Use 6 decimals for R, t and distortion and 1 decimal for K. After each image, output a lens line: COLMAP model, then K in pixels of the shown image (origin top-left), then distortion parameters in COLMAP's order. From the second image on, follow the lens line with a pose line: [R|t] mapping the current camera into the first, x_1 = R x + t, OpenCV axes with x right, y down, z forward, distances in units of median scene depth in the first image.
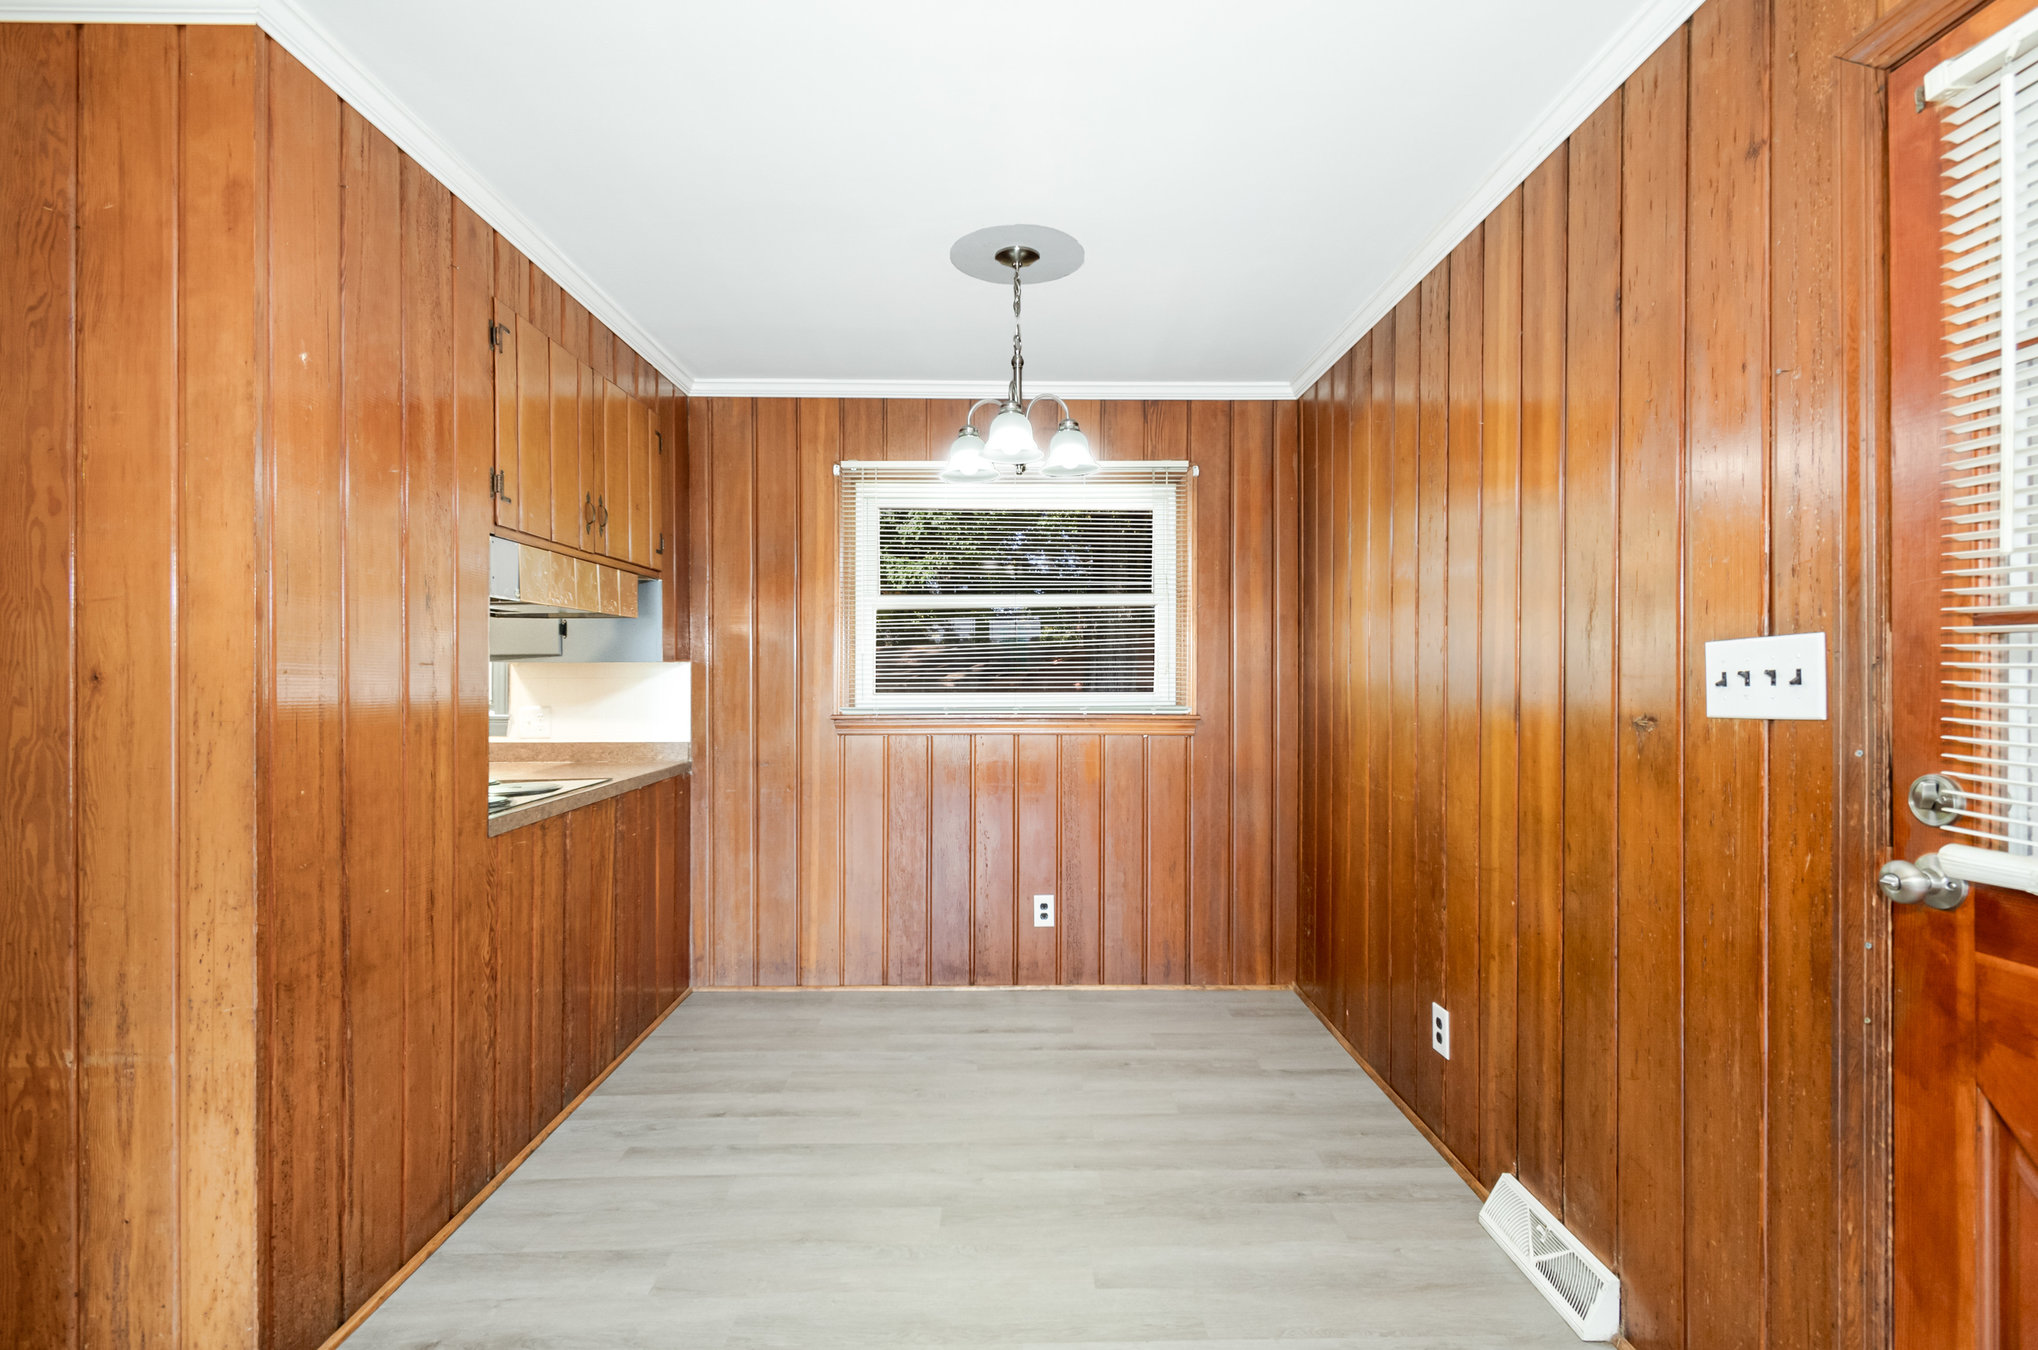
lens RADIAL K [[918.0, 0, 1019.0], [0, 918.0, 675.0], [0, 0, 1]] dist [-0.005106, -0.000736]
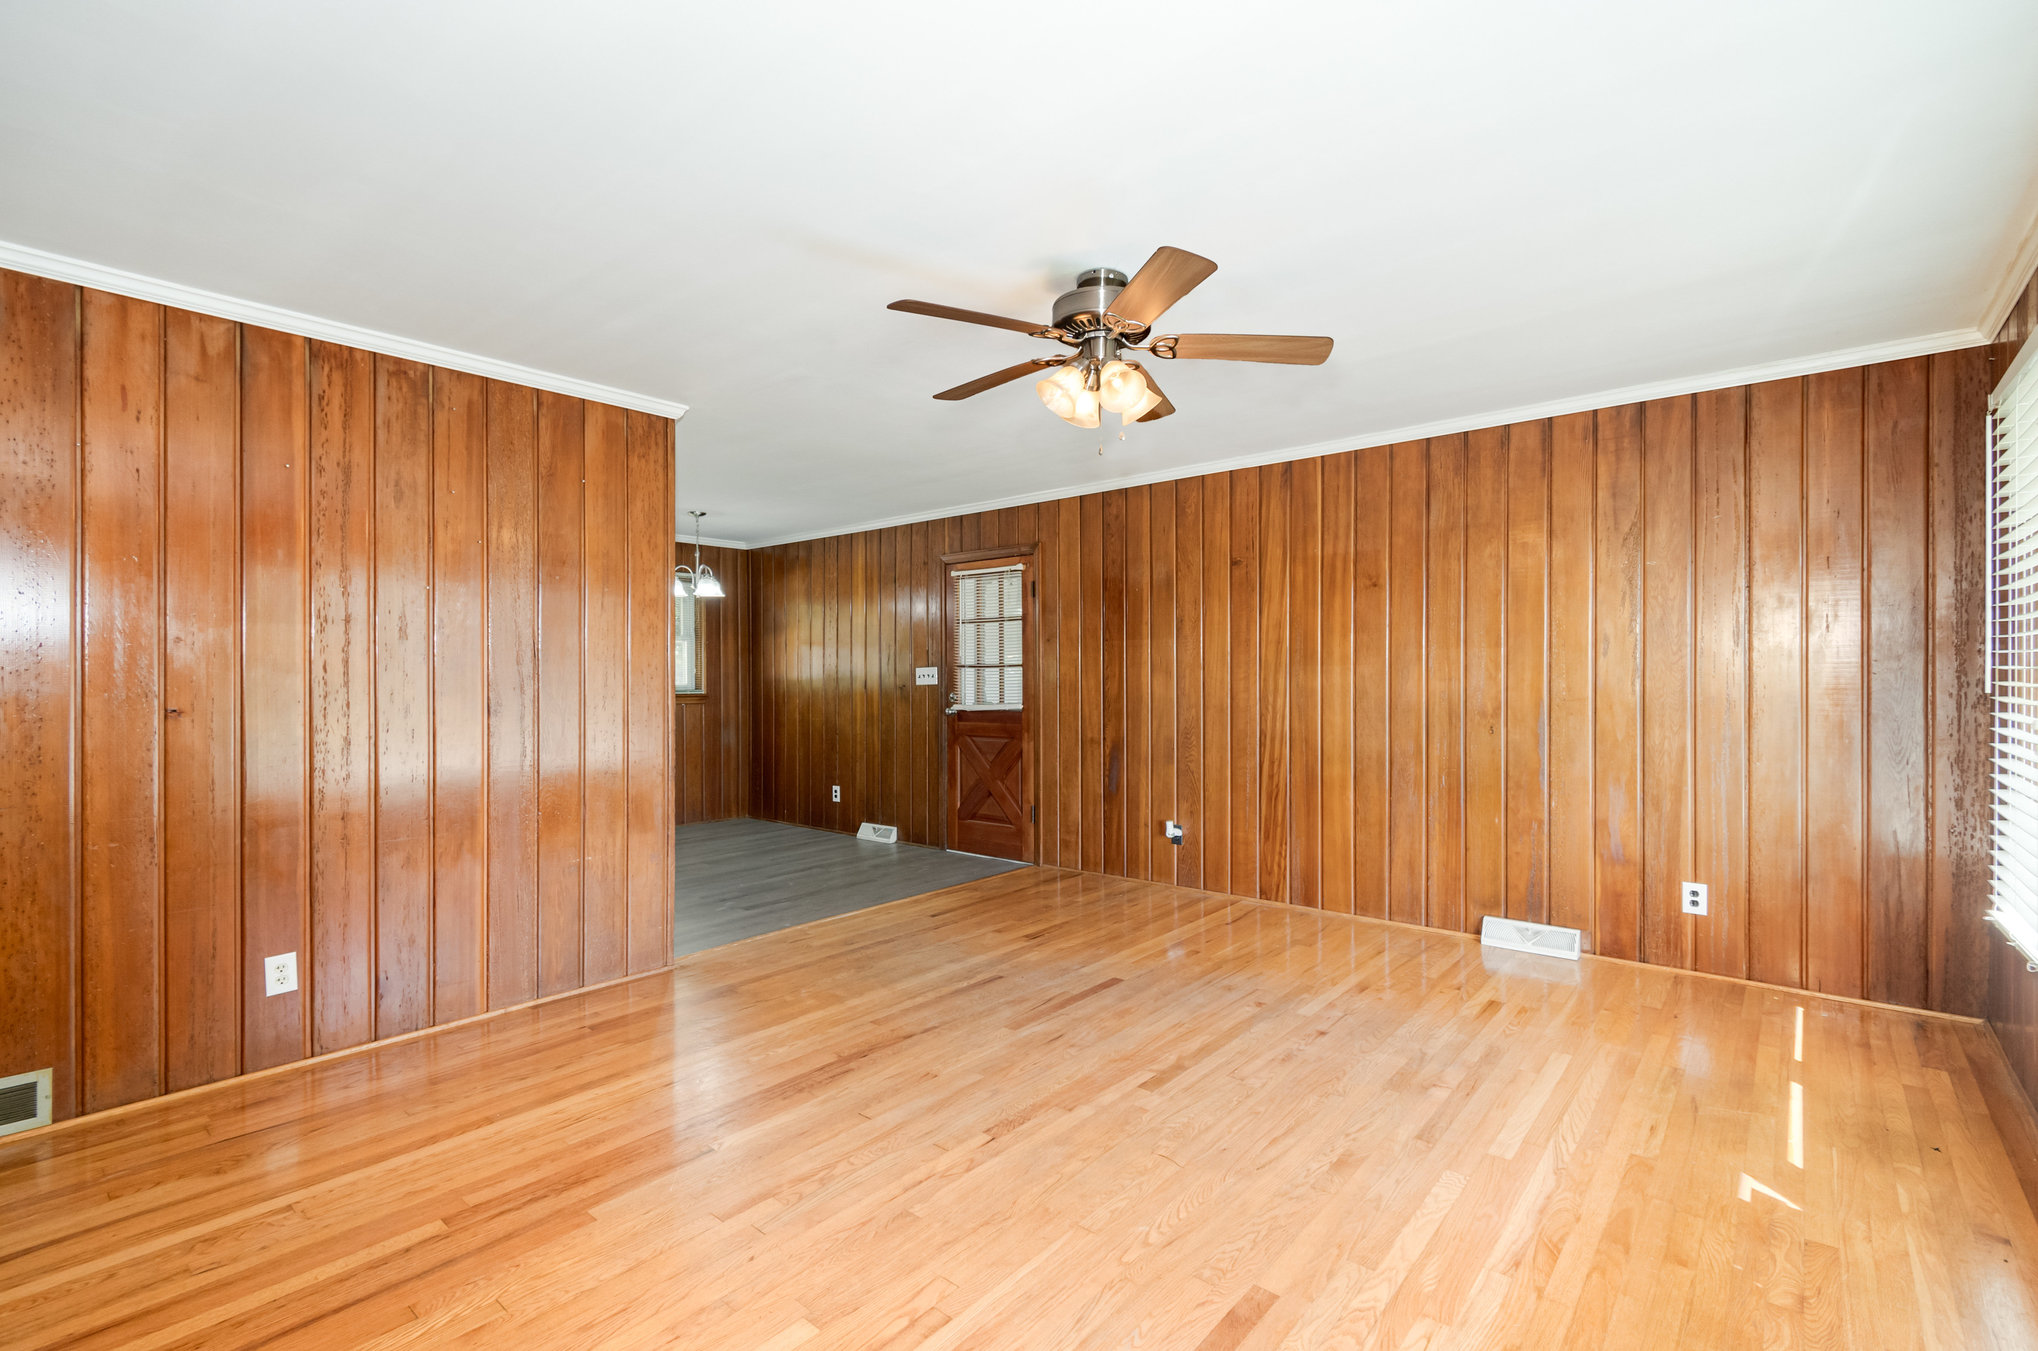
lens RADIAL K [[918.0, 0, 1019.0], [0, 918.0, 675.5], [0, 0, 1]] dist [-0.005106, -0.000736]
pose [[0.660411, -0.003130, 0.750898, -1.658000], [0.001011, 0.999994, 0.003279, -0.010466], [-0.750904, -0.001406, 0.660410, -1.697227]]
